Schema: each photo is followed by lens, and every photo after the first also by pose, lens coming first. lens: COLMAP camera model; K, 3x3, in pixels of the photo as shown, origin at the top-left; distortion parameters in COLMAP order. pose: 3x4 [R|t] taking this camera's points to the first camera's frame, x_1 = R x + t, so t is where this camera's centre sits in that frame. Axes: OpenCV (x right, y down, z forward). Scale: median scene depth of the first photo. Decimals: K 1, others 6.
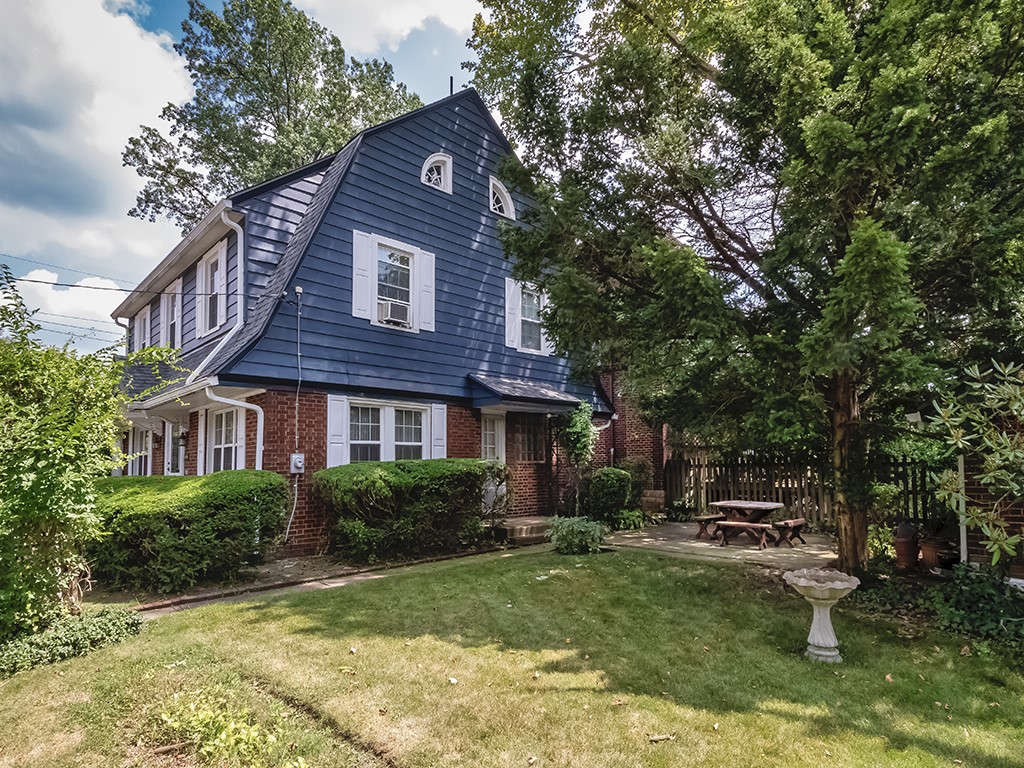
lens RADIAL K [[551.1, 0, 511.4], [0, 551.1, 434.8], [0, 0, 1]] dist [0.000726, 0.000361]
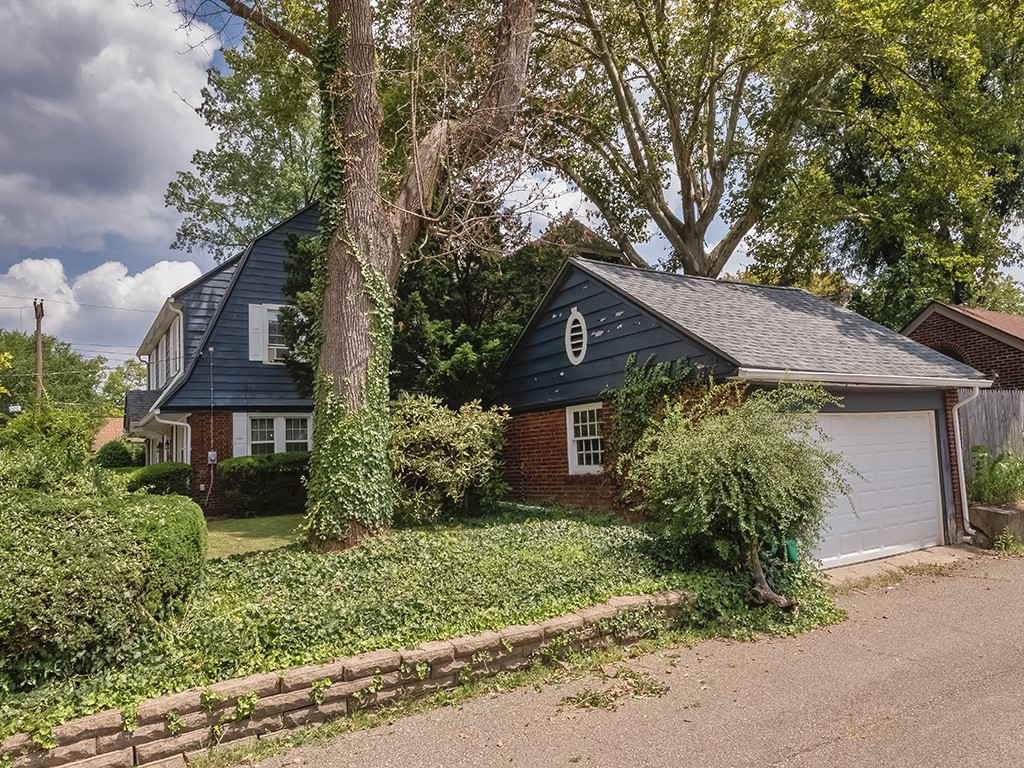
lens RADIAL K [[700.4, 0, 512.0], [0, 700.4, 384.0], [0, 0, 1]] dist [-0.002737, -0.001803]
pose [[0.976076, -0.064468, -0.207654, 0.799356], [0.053597, 0.996902, -0.057564, 0.001701], [0.210722, 0.045057, 0.976507, -0.723796]]
